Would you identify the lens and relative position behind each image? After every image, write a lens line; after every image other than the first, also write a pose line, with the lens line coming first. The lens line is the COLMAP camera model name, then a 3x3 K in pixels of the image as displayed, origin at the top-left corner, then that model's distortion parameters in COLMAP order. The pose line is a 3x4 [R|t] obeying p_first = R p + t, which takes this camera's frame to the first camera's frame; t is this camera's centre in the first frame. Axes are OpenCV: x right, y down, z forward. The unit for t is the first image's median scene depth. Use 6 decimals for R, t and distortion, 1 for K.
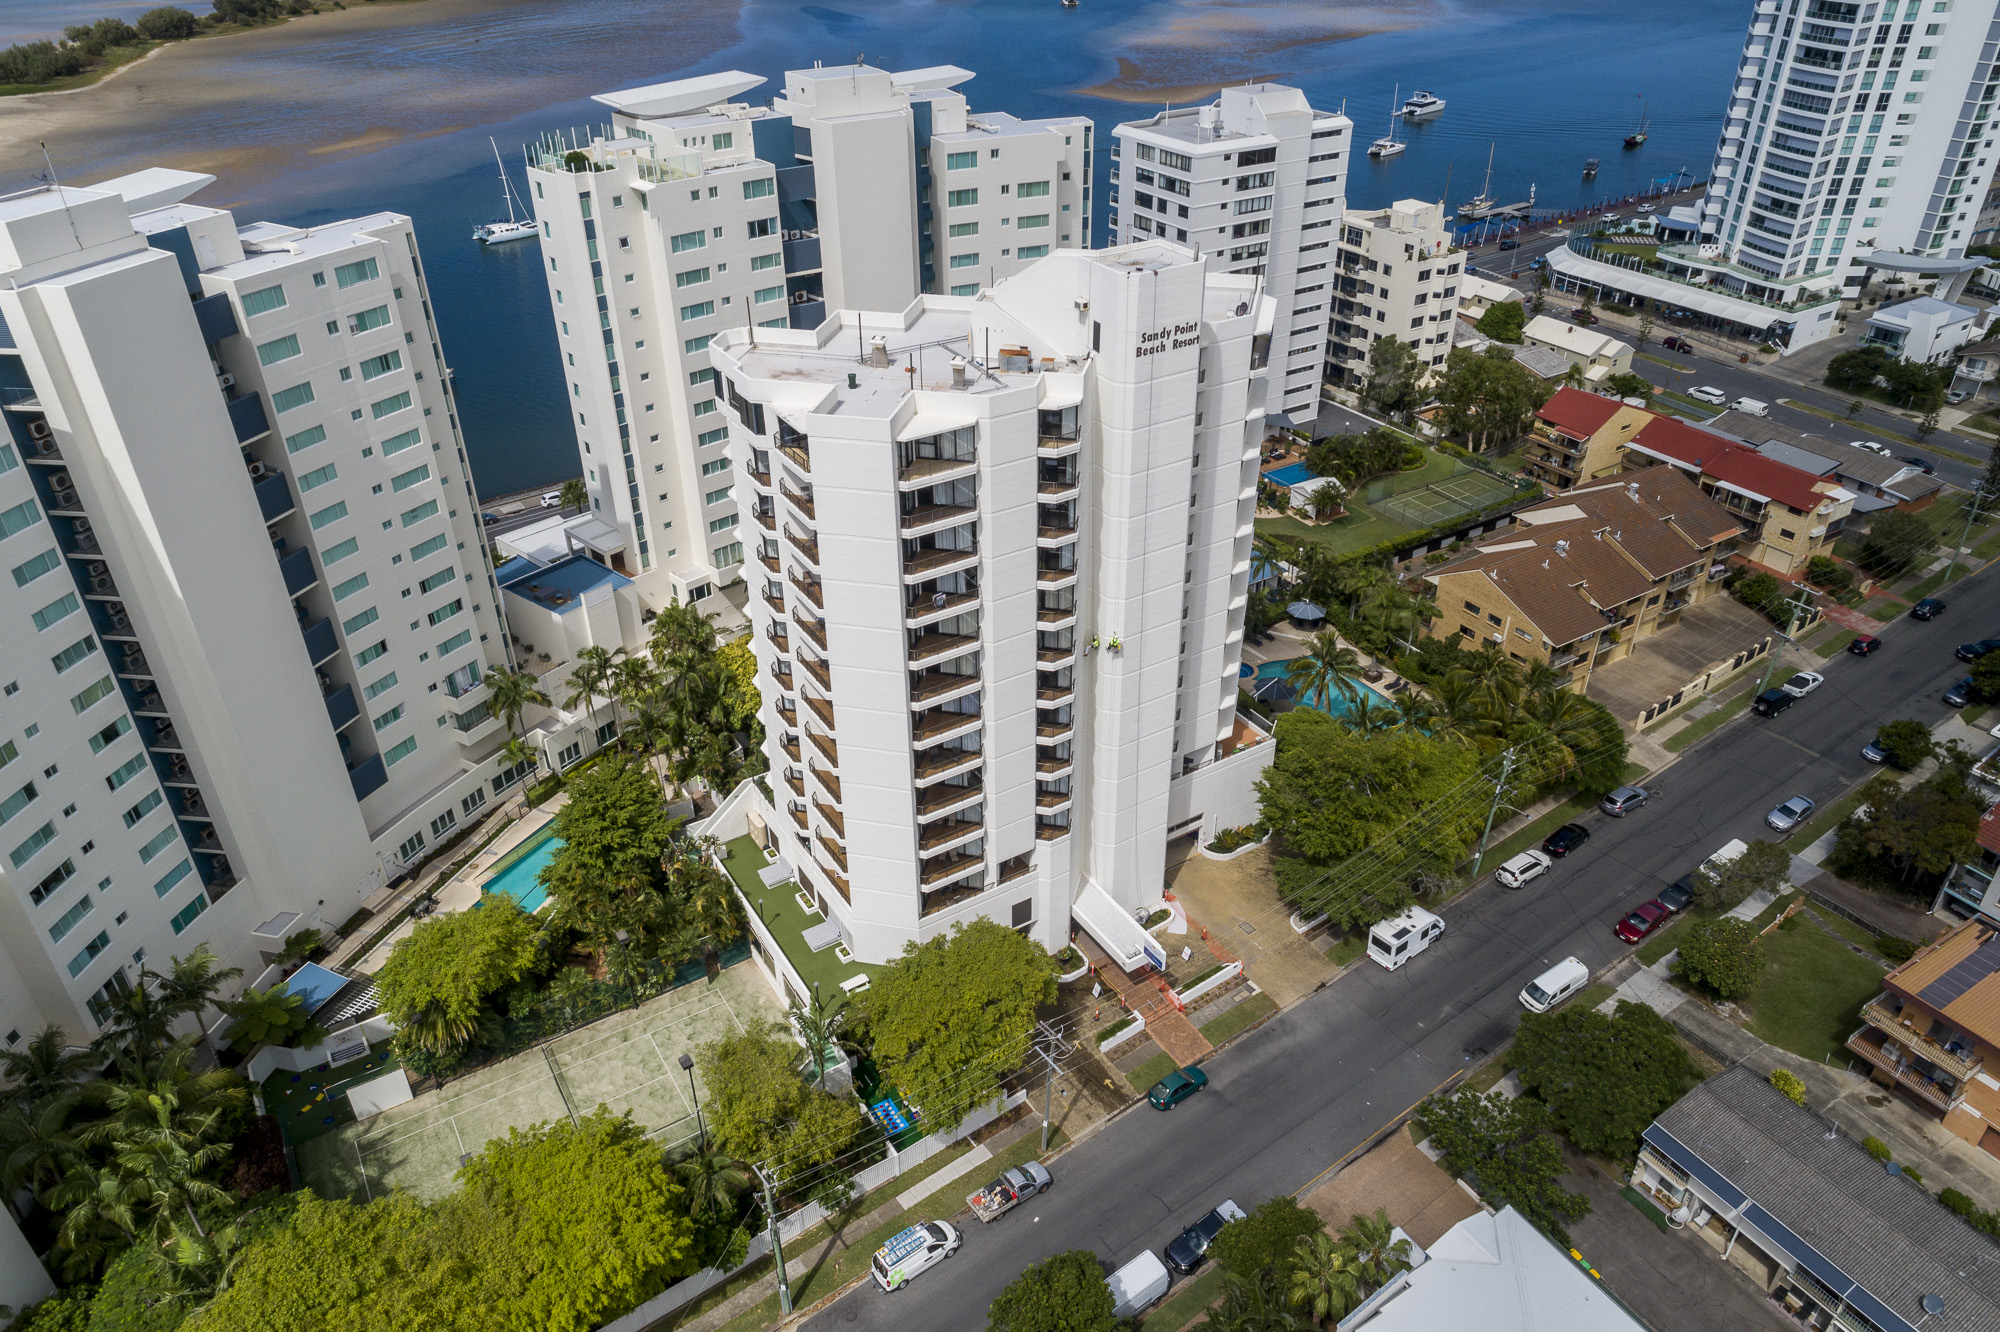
lens RADIAL K [[1338.1, 0, 1000.0], [0, 1338.1, 666.0], [0, 0, 1]] dist [-0.000703, 0.000801]
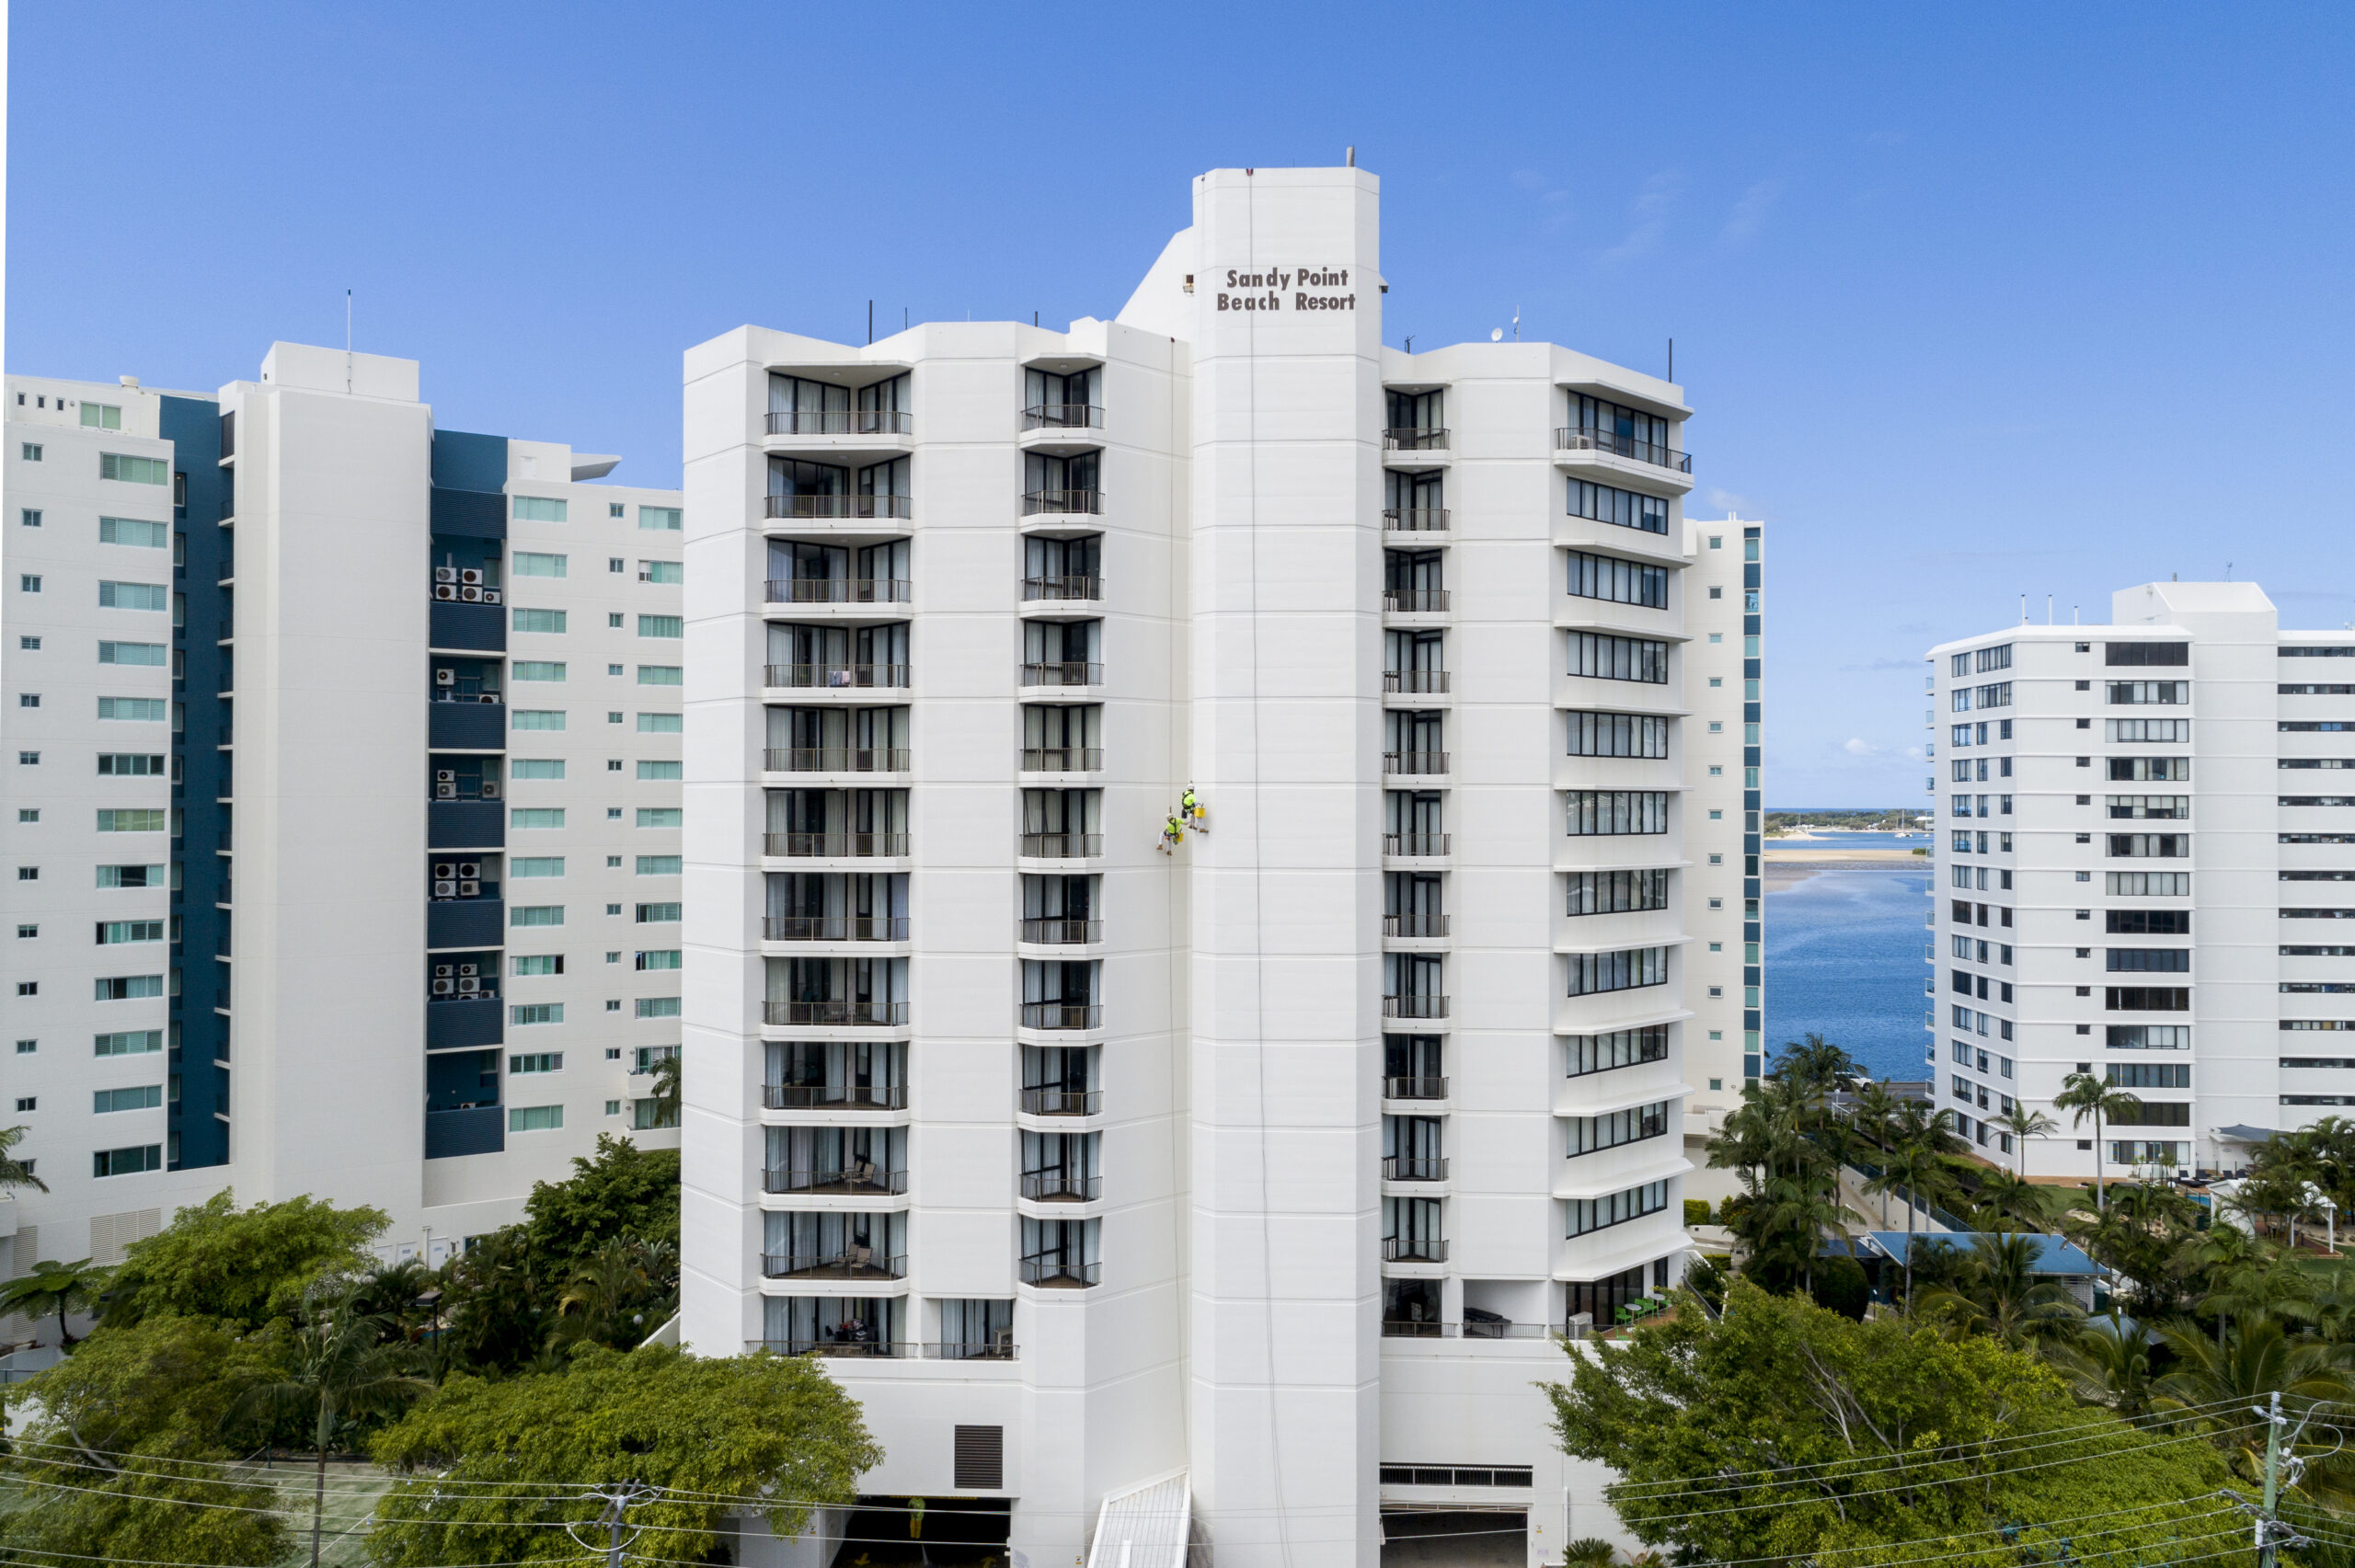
lens RADIAL K [[1629.2, 0, 1206.6], [0, 1629.2, 780.9], [0, 0, 1]] dist [-0.009239, -0.004384]
pose [[0.830588, 0.007167, -0.556842, 0.414344], [-0.303710, 0.843955, -0.442154, 0.218976], [0.466780, 0.536366, 0.703155, 0.501658]]
